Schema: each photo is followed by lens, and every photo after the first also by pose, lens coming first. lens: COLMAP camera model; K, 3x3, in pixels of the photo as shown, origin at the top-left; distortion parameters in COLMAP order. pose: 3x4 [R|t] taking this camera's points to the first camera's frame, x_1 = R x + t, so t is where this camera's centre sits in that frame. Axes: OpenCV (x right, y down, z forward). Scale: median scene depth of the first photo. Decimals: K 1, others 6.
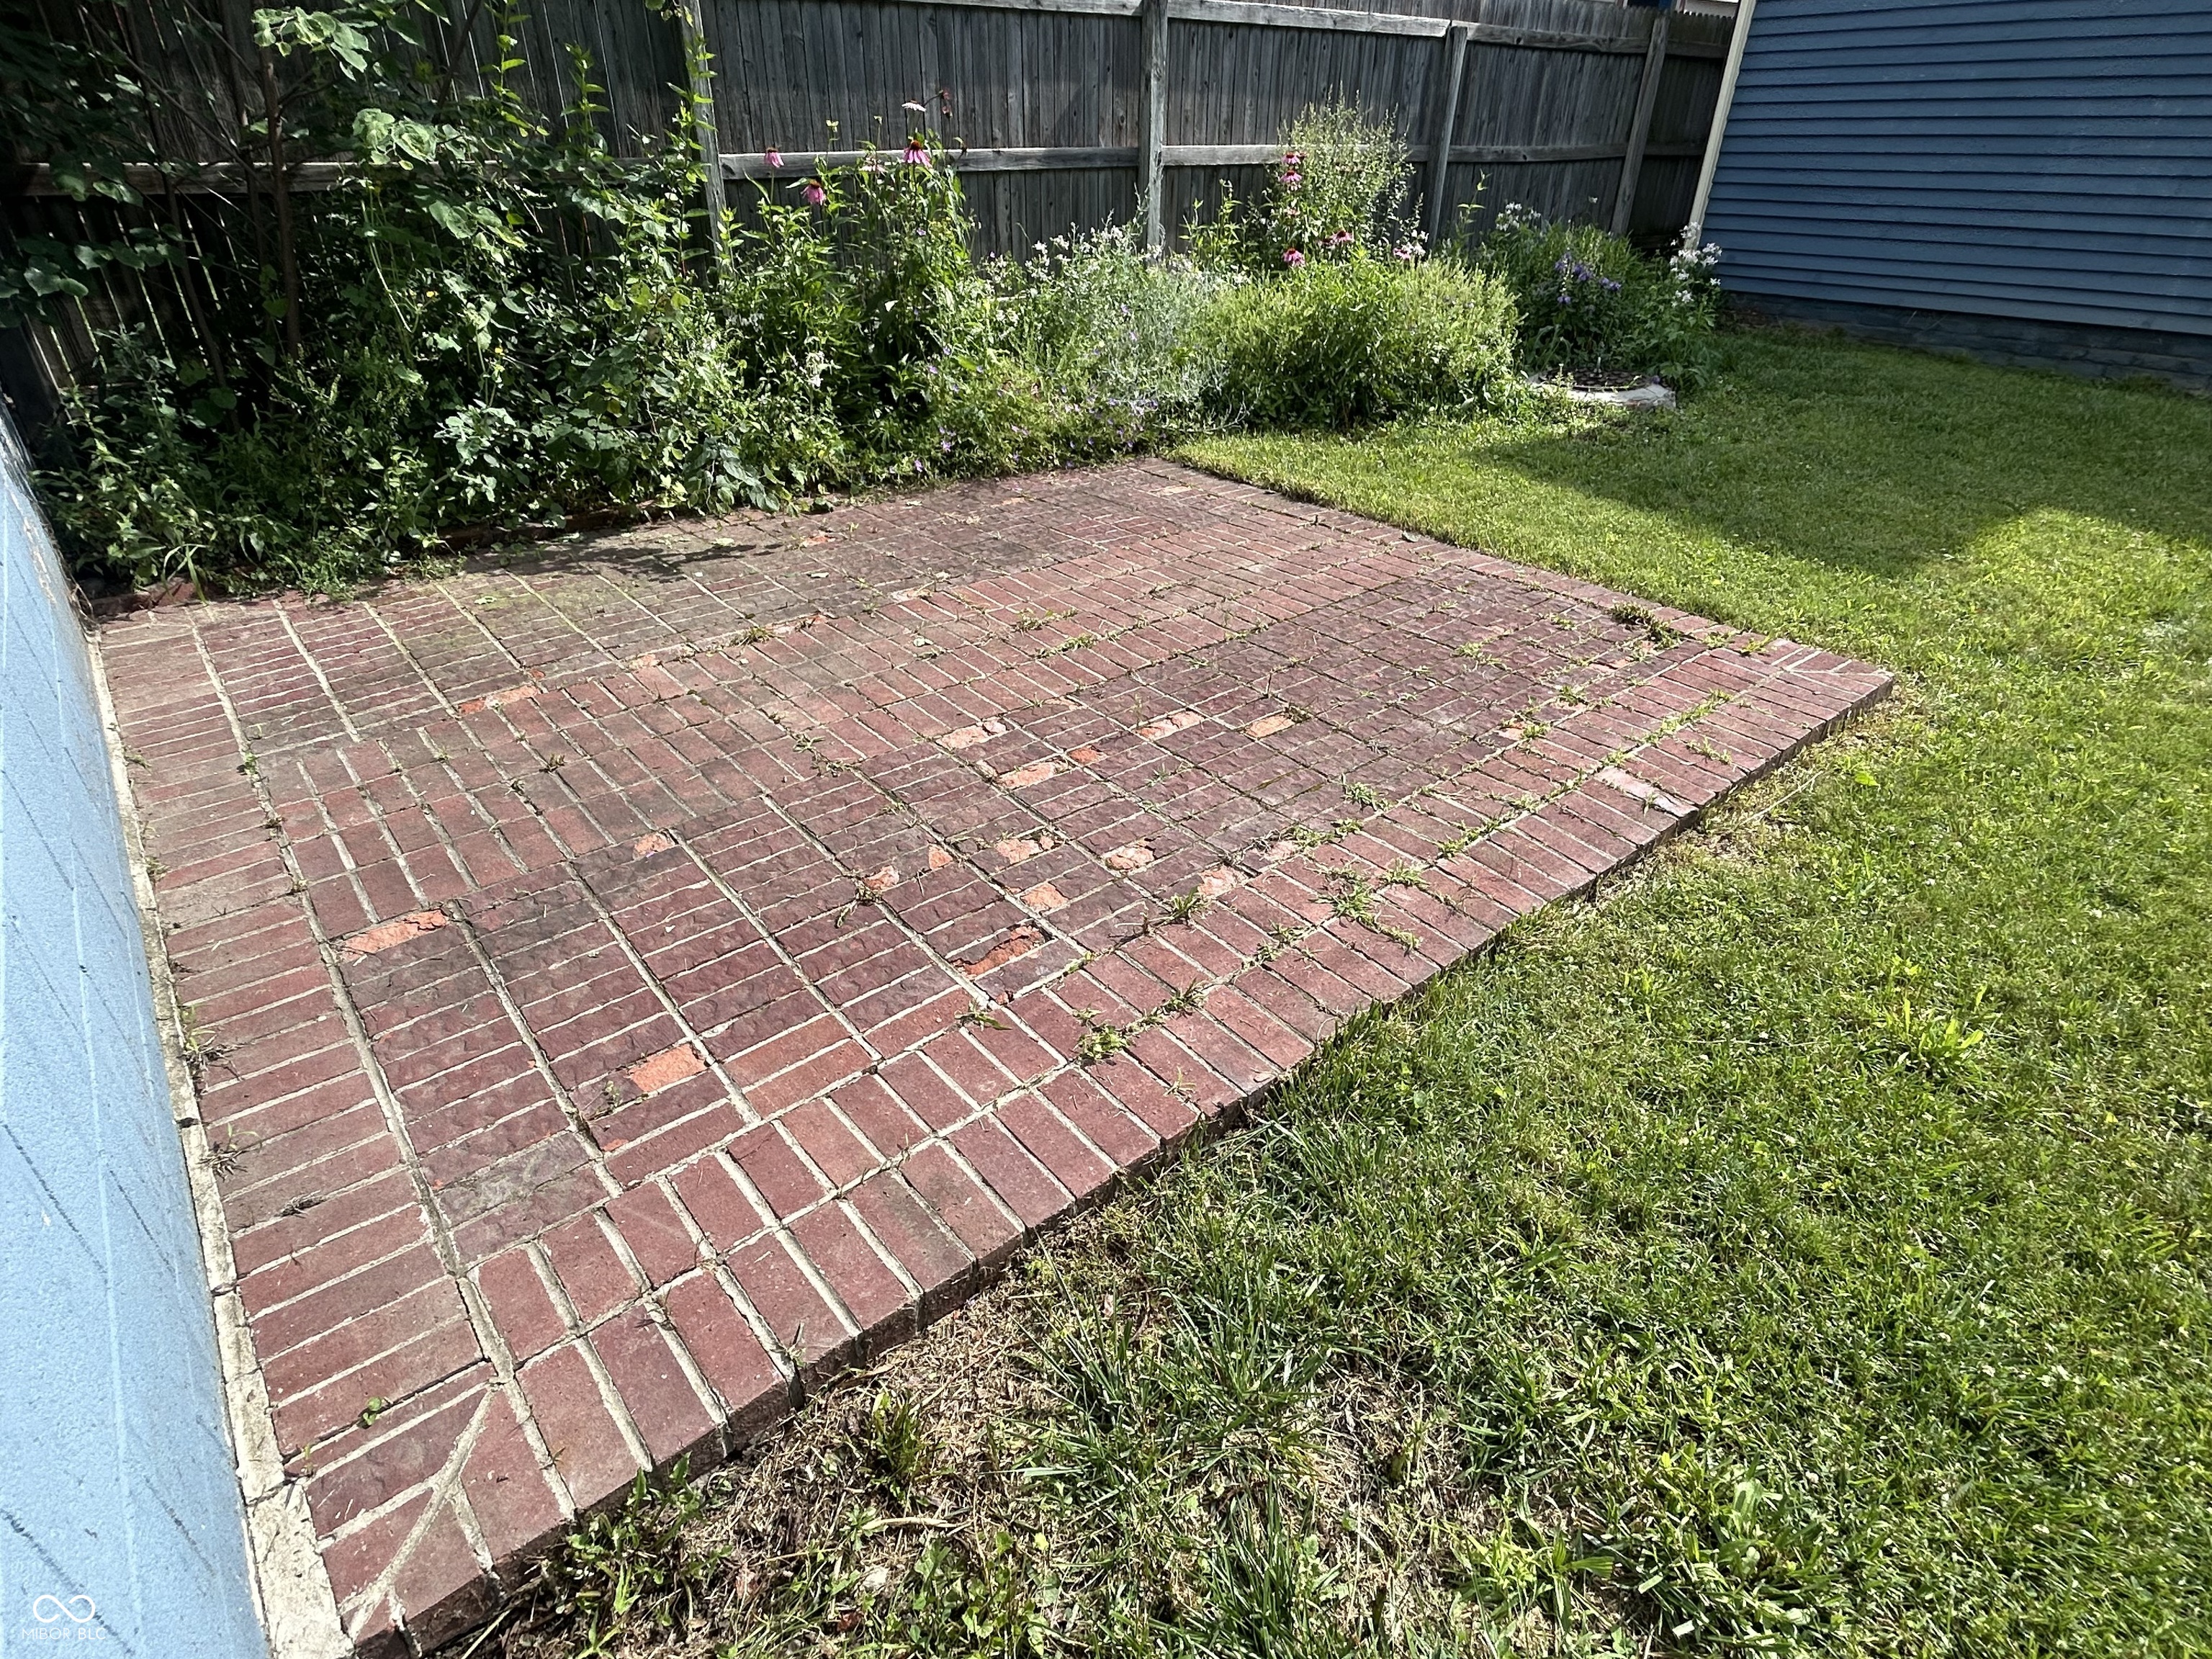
lens RADIAL K [[1160.7, 0, 1104.4], [0, 1160.7, 834.9], [0, 0, 1]] dist [0.000939, 0.000503]
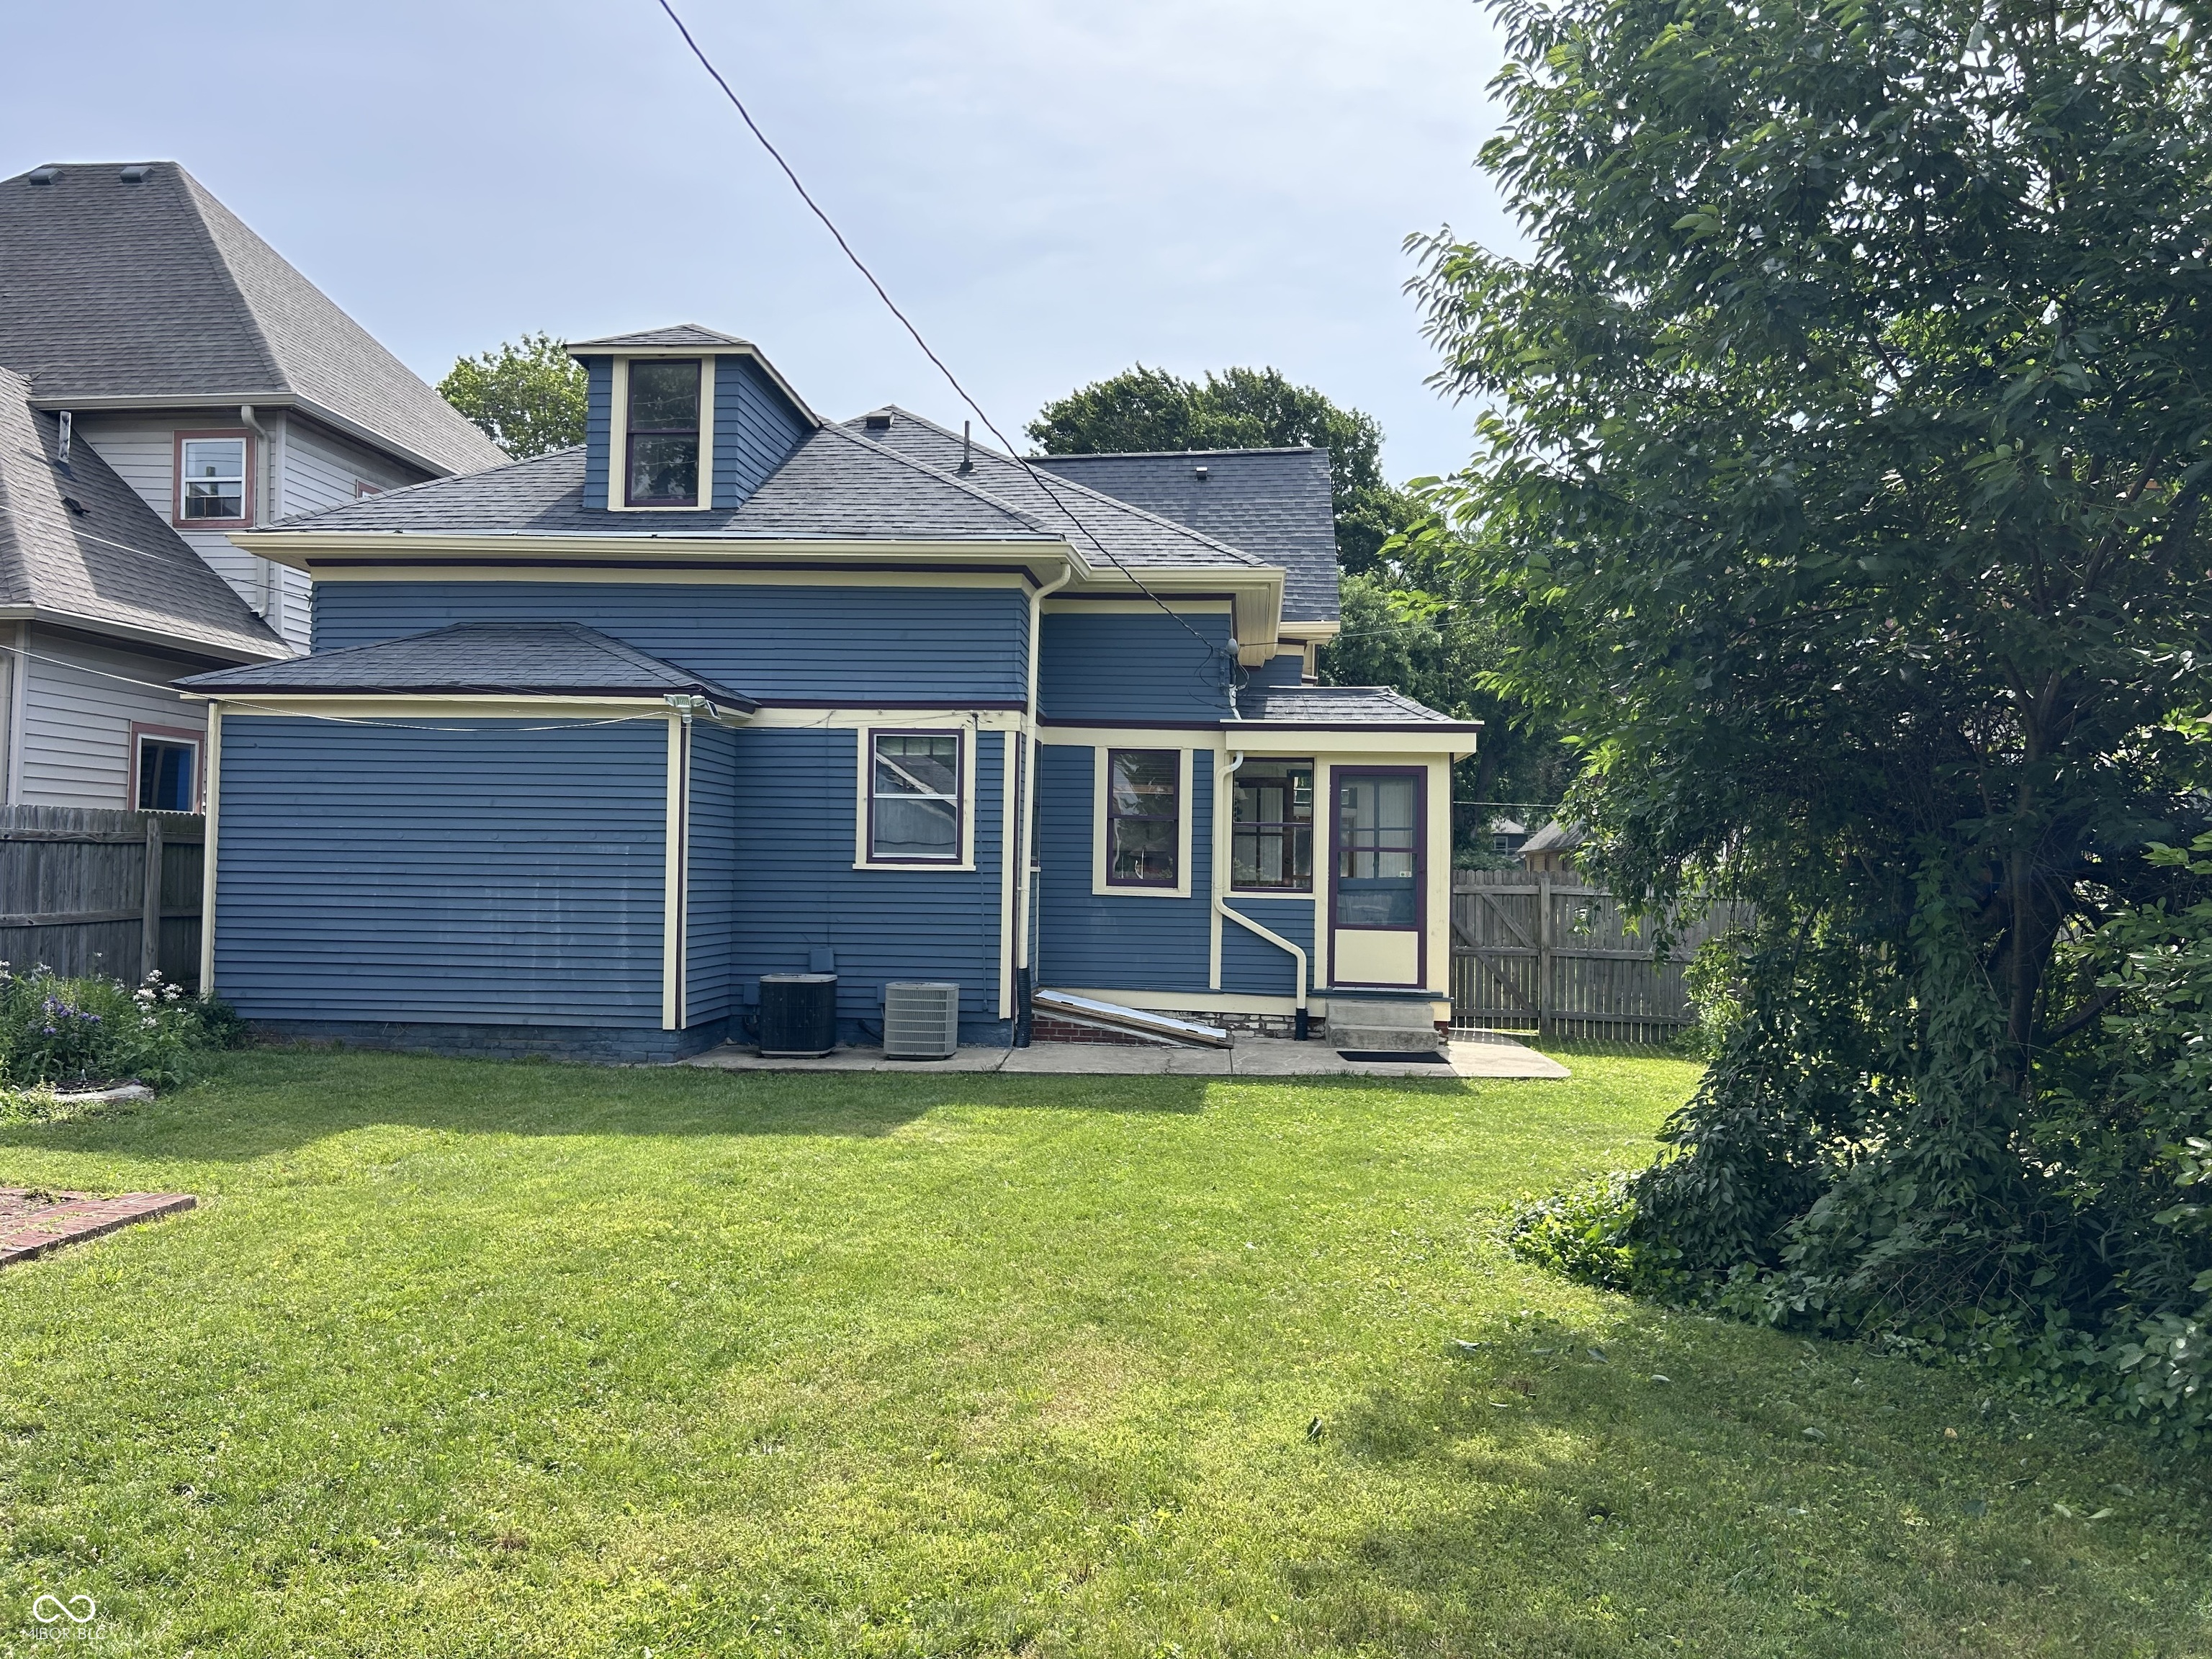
lens RADIAL K [[1661.9, 0, 1091.7], [0, 1661.9, 828.5], [0, 0, 1]] dist [0.015198, -0.011555]
pose [[0.697492, 0.025518, 0.716138, -0.097480], [0.360487, 0.851210, -0.381432, 0.397333], [-0.619317, 0.524204, 0.584514, -0.767164]]
